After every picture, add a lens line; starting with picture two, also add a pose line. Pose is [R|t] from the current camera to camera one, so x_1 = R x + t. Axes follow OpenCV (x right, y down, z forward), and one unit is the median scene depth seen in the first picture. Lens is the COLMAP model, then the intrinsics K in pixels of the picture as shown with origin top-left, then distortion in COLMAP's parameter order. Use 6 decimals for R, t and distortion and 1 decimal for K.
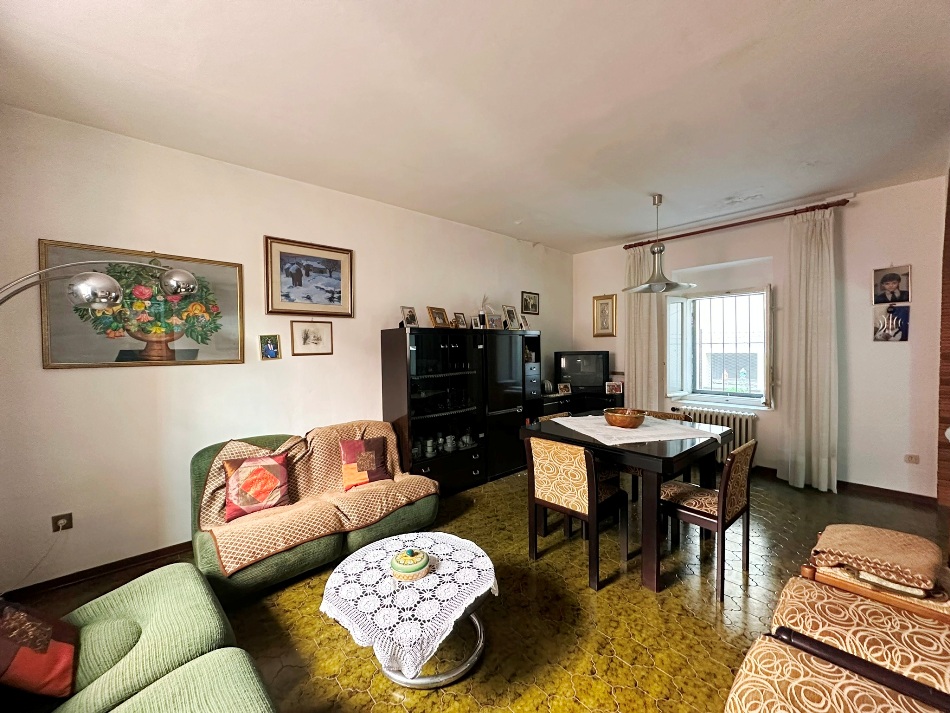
lens RADIAL K [[378.2, 0, 474.1], [0, 378.2, 355.5], [0, 0, 1]] dist [-0.001325, -0.000406]
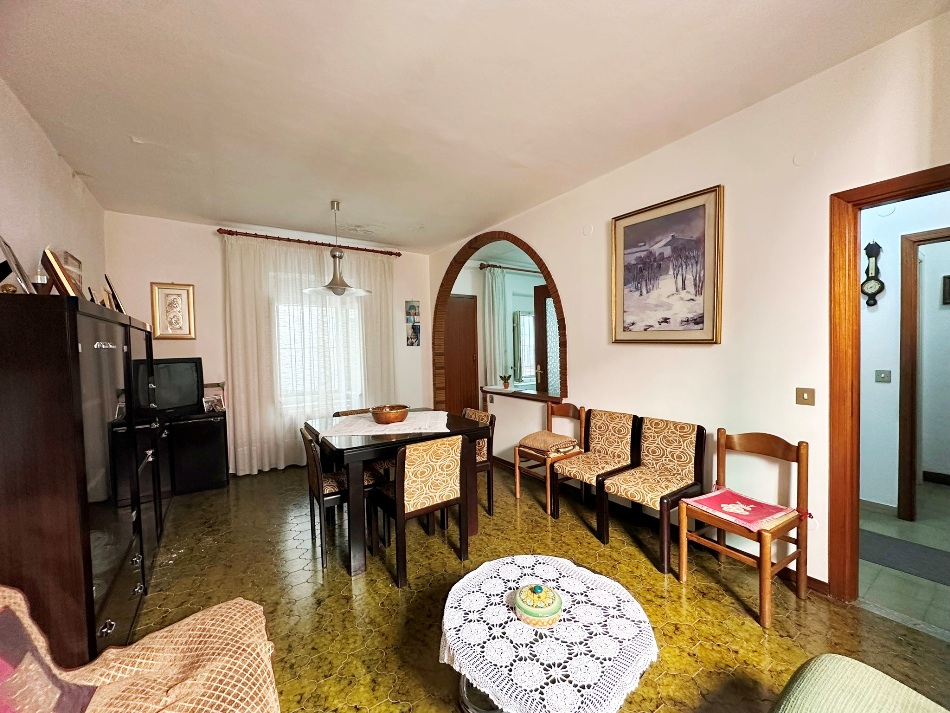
lens RADIAL K [[378.2, 0, 472.9], [0, 378.2, 358.5], [0, 0, 1]] dist [-0.001325, -0.000406]
pose [[0.133697, -0.020750, 0.990805, -0.534485], [0.042992, 0.998961, 0.015120, 0.003806], [-0.990089, 0.040576, 0.134450, 0.549708]]
